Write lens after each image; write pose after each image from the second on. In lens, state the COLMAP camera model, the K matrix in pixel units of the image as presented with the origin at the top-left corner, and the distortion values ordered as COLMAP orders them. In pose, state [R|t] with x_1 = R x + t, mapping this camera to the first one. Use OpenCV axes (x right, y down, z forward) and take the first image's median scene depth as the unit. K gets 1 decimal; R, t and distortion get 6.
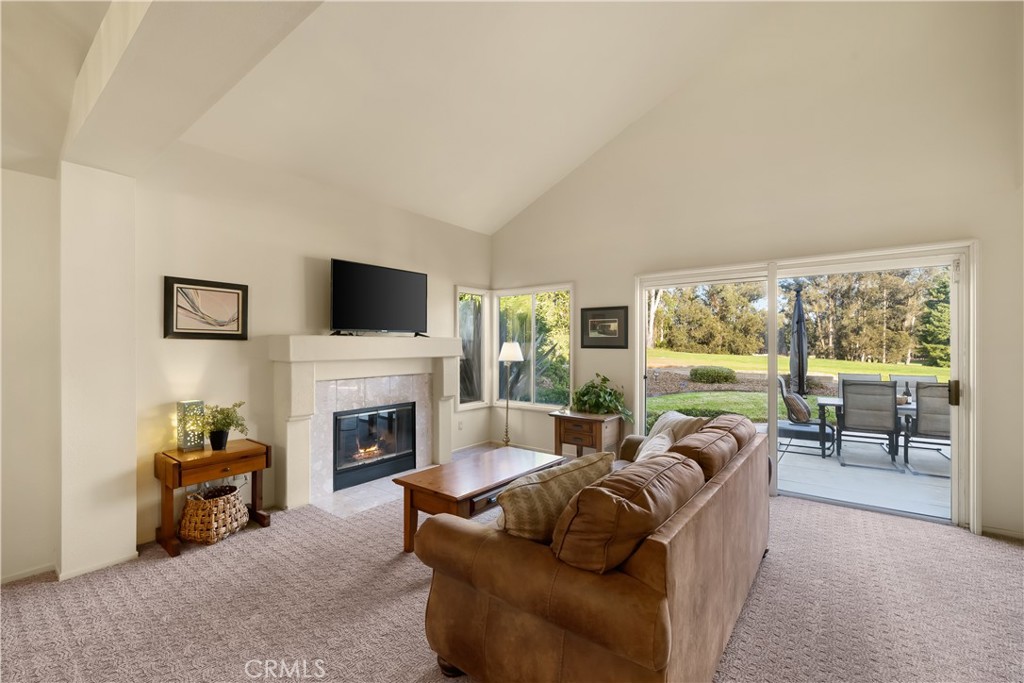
lens RADIAL K [[418.6, 0, 514.6], [0, 418.6, 348.5], [0, 0, 1]] dist [0.000395, -0.000033]
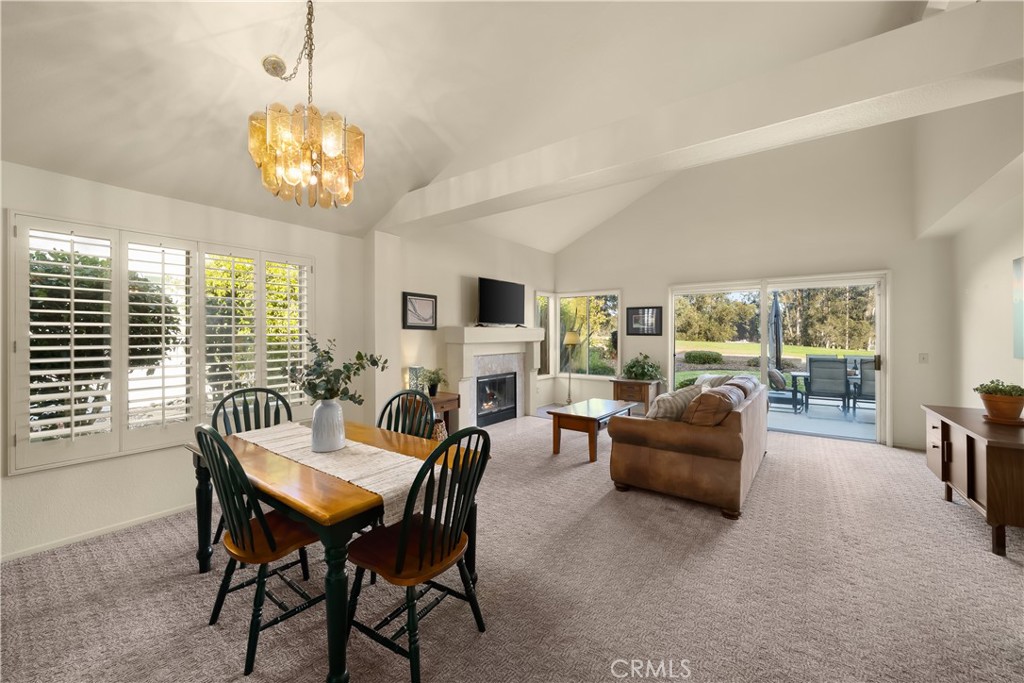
lens RADIAL K [[390.8, 0, 502.2], [0, 390.8, 335.8], [0, 0, 1]] dist [-0.001336, -0.000255]
pose [[0.999999, 0.001118, -0.001239, -0.263844], [-0.001119, 0.999999, -0.000654, 0.001852], [0.001238, 0.000655, 0.999999, -0.334374]]
